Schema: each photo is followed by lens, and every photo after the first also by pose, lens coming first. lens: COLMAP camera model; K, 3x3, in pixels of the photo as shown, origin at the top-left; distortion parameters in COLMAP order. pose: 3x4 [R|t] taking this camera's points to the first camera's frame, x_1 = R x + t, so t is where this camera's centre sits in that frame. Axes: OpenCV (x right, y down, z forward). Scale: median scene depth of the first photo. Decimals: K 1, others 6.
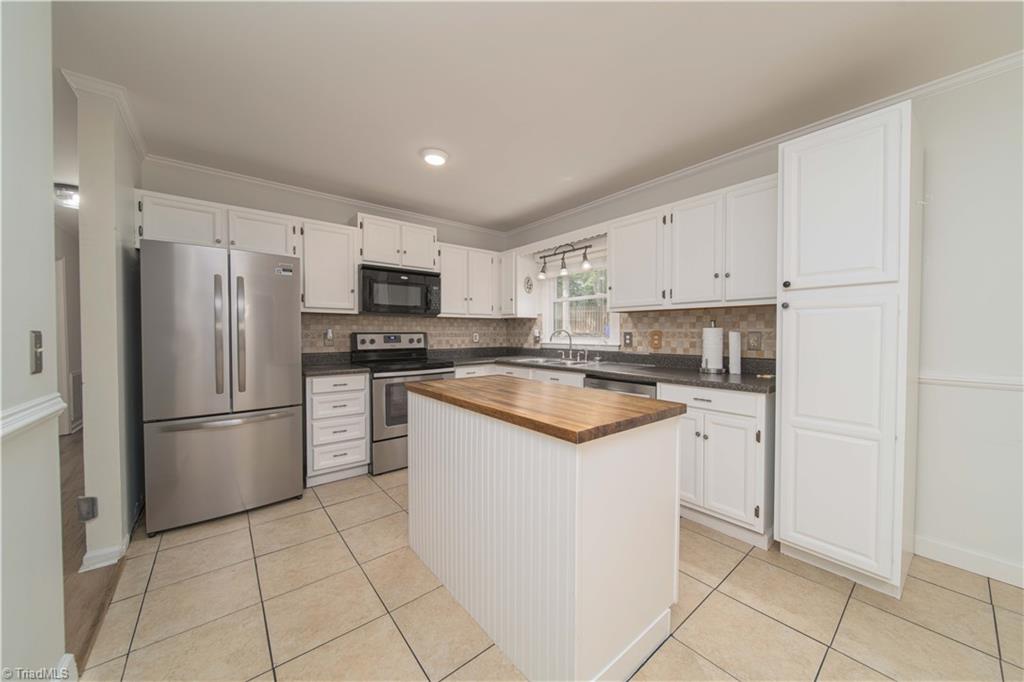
lens RADIAL K [[366.7, 0, 521.1], [0, 366.7, 337.1], [0, 0, 1]] dist [-0.002526, -0.000779]
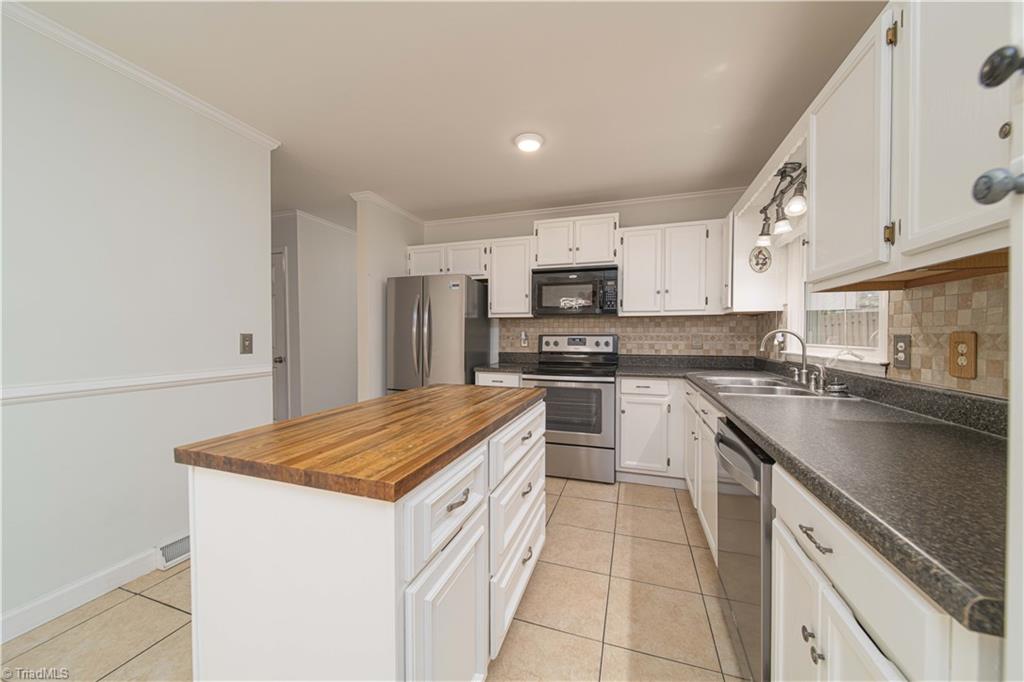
lens RADIAL K [[366.7, 0, 510.6], [0, 366.7, 338.9], [0, 0, 1]] dist [-0.002526, -0.000779]
pose [[0.515864, 0.010774, -0.856603, 0.383221], [-0.012271, 0.999911, 0.005187, -0.004538], [0.856583, 0.007835, 0.515950, 0.356627]]
